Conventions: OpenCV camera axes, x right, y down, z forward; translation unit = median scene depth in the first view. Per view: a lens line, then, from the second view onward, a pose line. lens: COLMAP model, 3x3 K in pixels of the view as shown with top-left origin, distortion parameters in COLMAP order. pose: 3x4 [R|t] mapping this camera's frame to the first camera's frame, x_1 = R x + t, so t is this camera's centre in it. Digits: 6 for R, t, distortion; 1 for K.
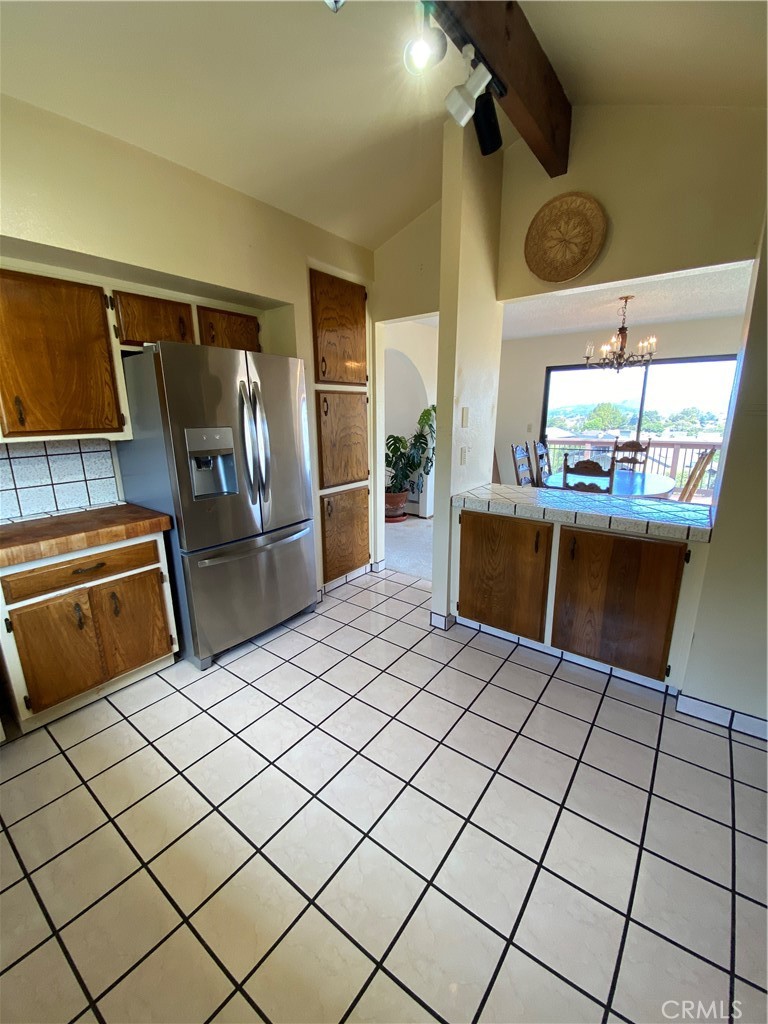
lens RADIAL K [[416.9, 0, 387.6], [0, 416.9, 507.6], [0, 0, 1]] dist [0.020139, -0.021019]
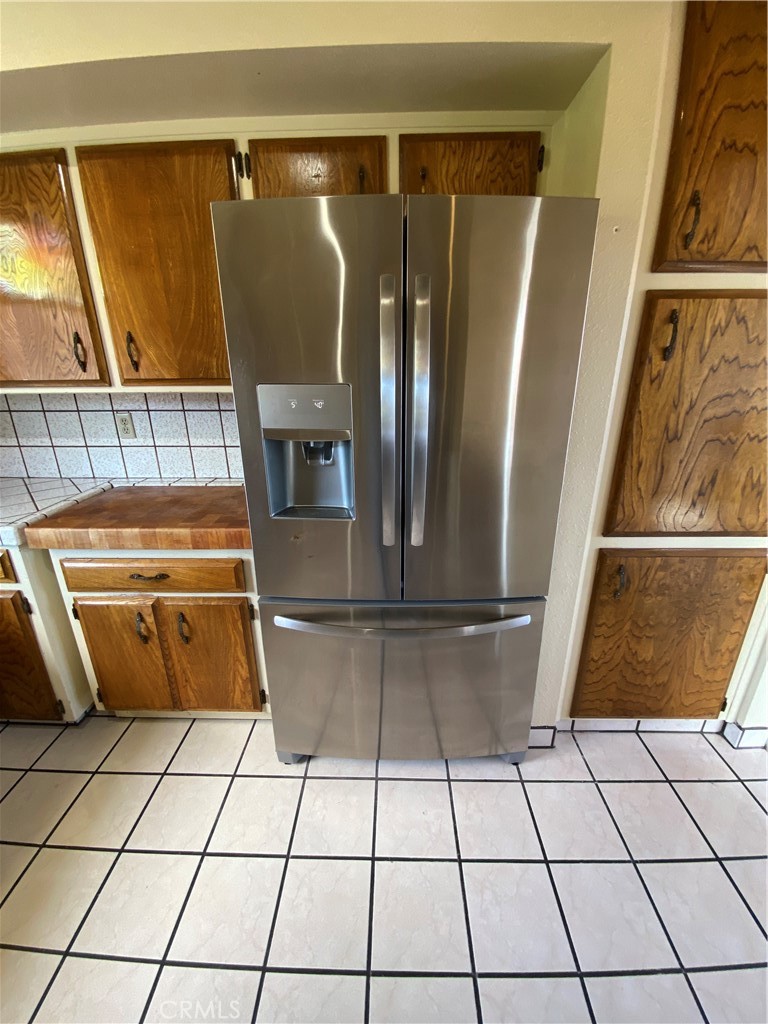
lens RADIAL K [[416.9, 0, 387.6], [0, 416.9, 507.6], [0, 0, 1]] dist [0.020139, -0.021019]
pose [[0.582952, 0.265139, -0.768029, 0.051390], [-0.180500, 0.963899, 0.195754, -0.167476], [0.792204, 0.024514, 0.609764, 0.800128]]
